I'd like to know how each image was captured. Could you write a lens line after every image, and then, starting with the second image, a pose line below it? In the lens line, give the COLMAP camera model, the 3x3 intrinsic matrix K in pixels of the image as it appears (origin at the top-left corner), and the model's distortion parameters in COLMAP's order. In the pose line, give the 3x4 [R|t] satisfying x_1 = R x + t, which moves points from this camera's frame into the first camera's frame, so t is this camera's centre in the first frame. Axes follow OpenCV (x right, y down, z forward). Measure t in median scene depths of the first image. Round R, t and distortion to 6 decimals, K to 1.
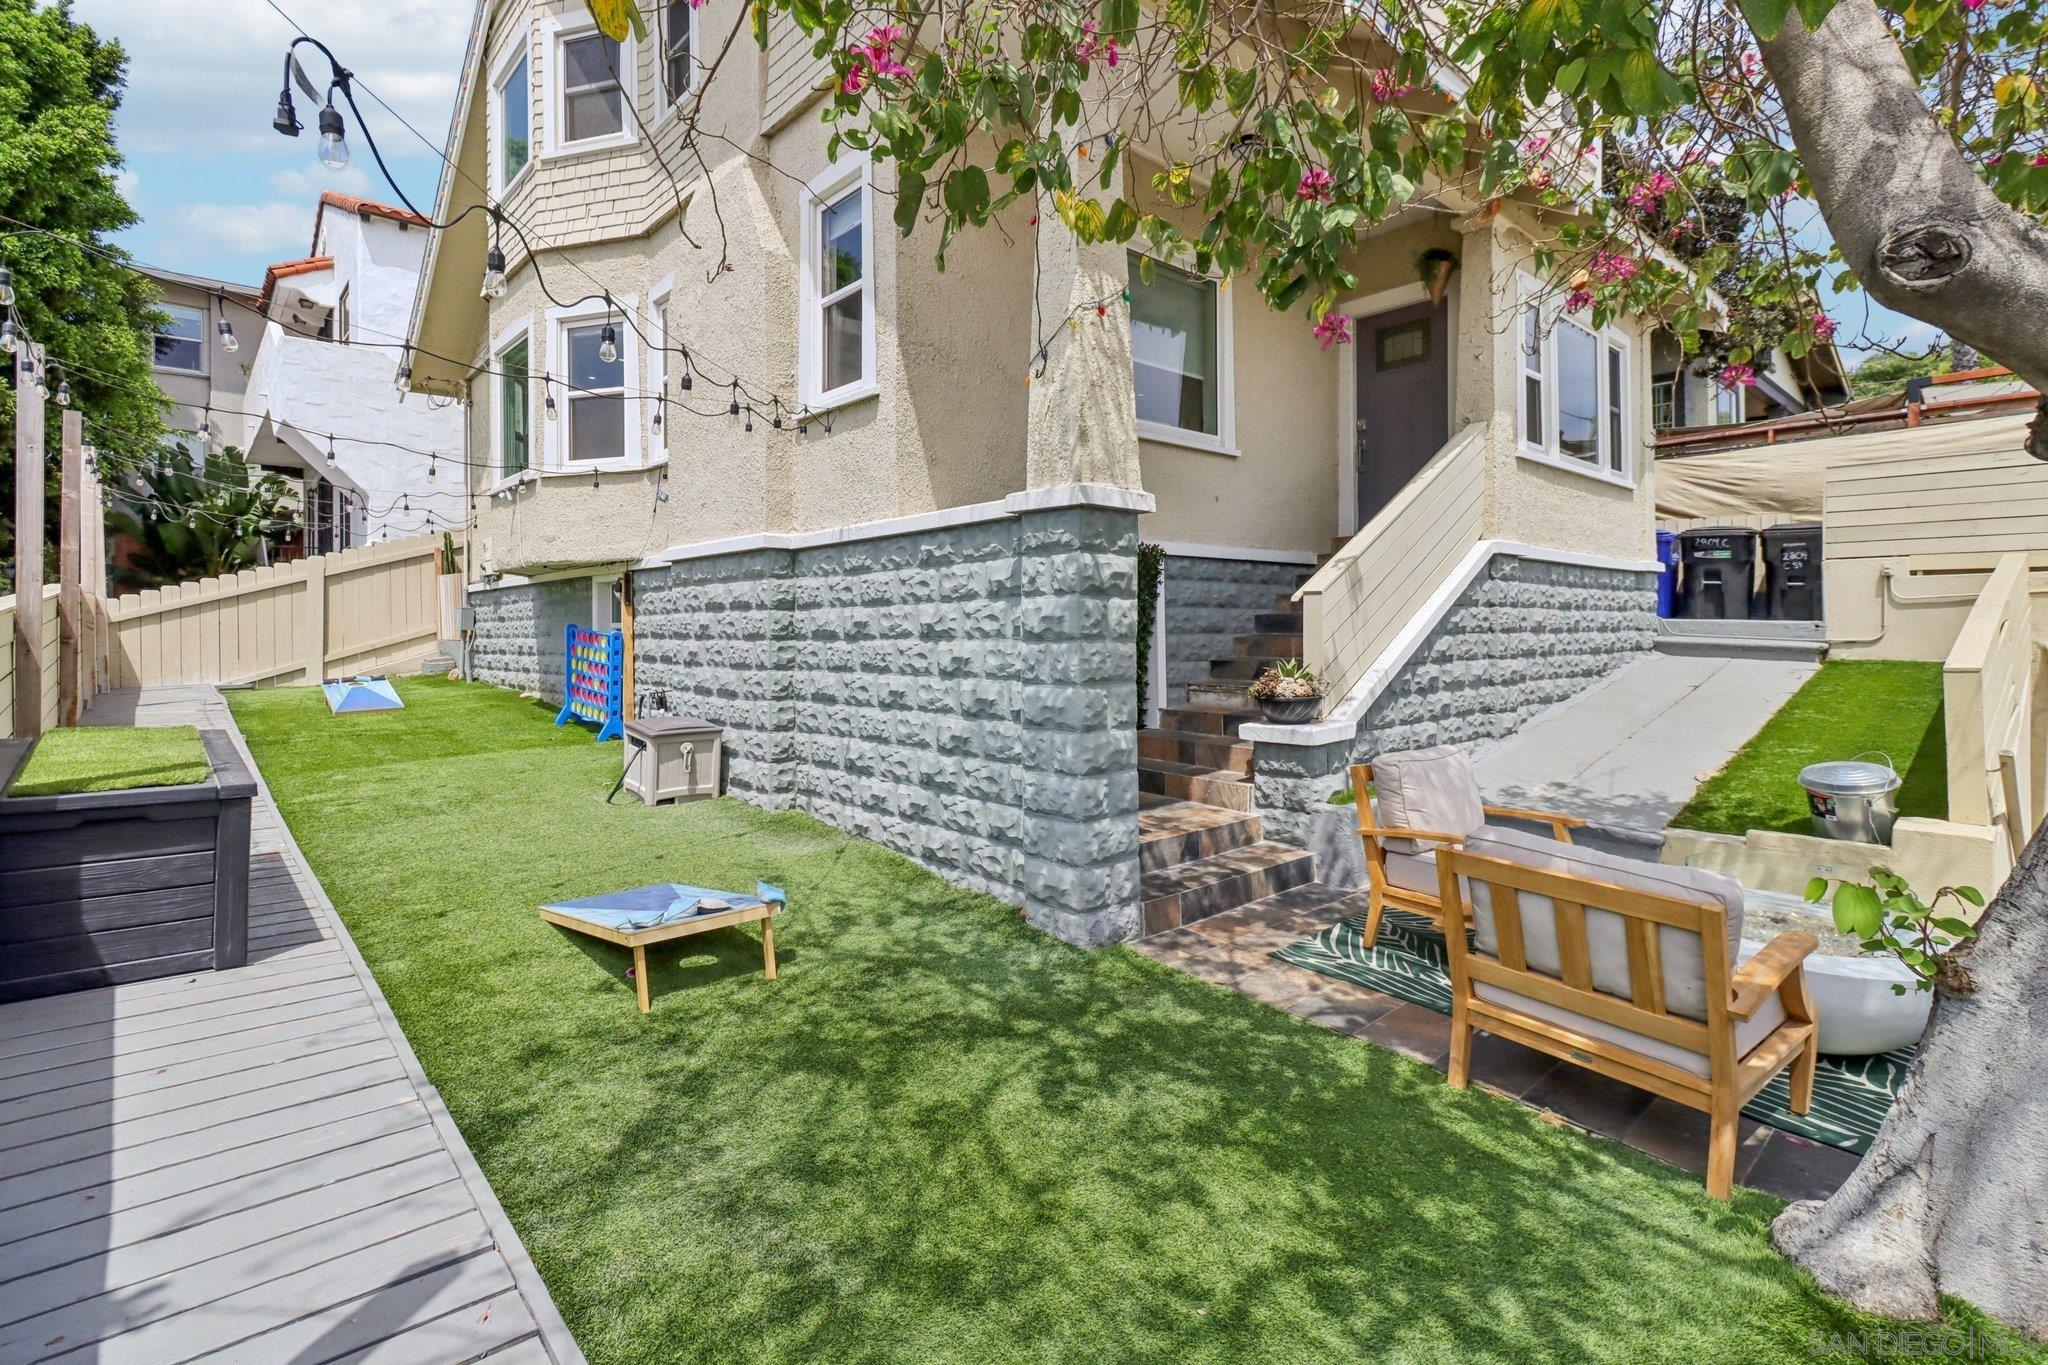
lens RADIAL K [[961.5, 0, 1028.4], [0, 961.5, 632.2], [0, 0, 1]] dist [-0.001665, 0.003959]
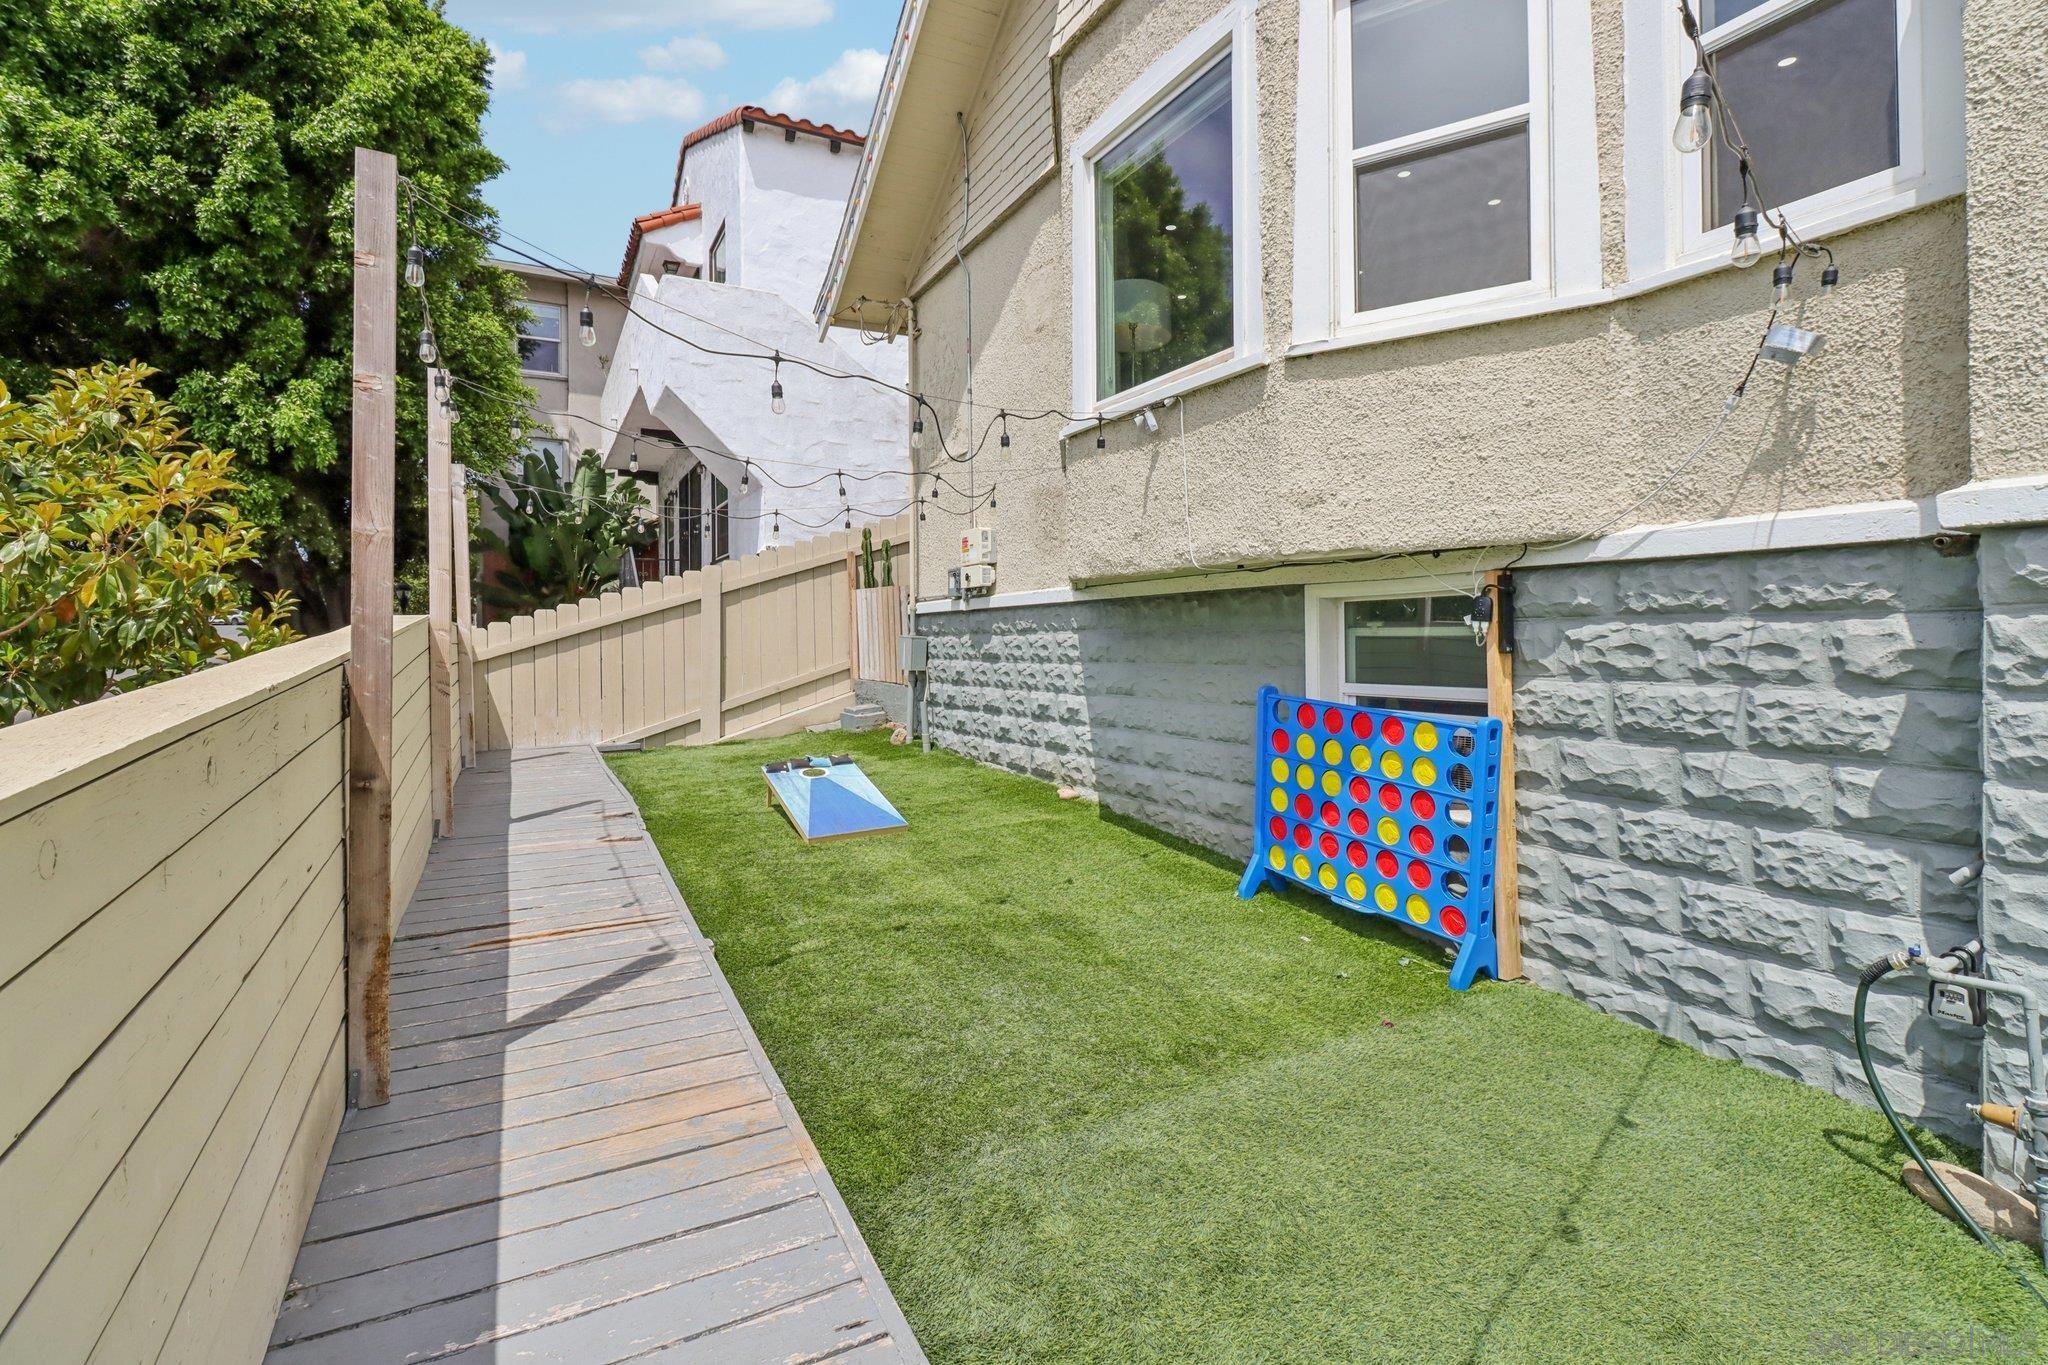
lens RADIAL K [[961.5, 0, 1026.4], [0, 961.5, 662.2], [0, 0, 1]] dist [-0.001665, 0.003959]
pose [[0.969522, 0.006943, -0.244905, -0.309637], [-0.002666, 0.999838, 0.017793, -0.018216], [0.244989, -0.016598, 0.969384, 0.330669]]
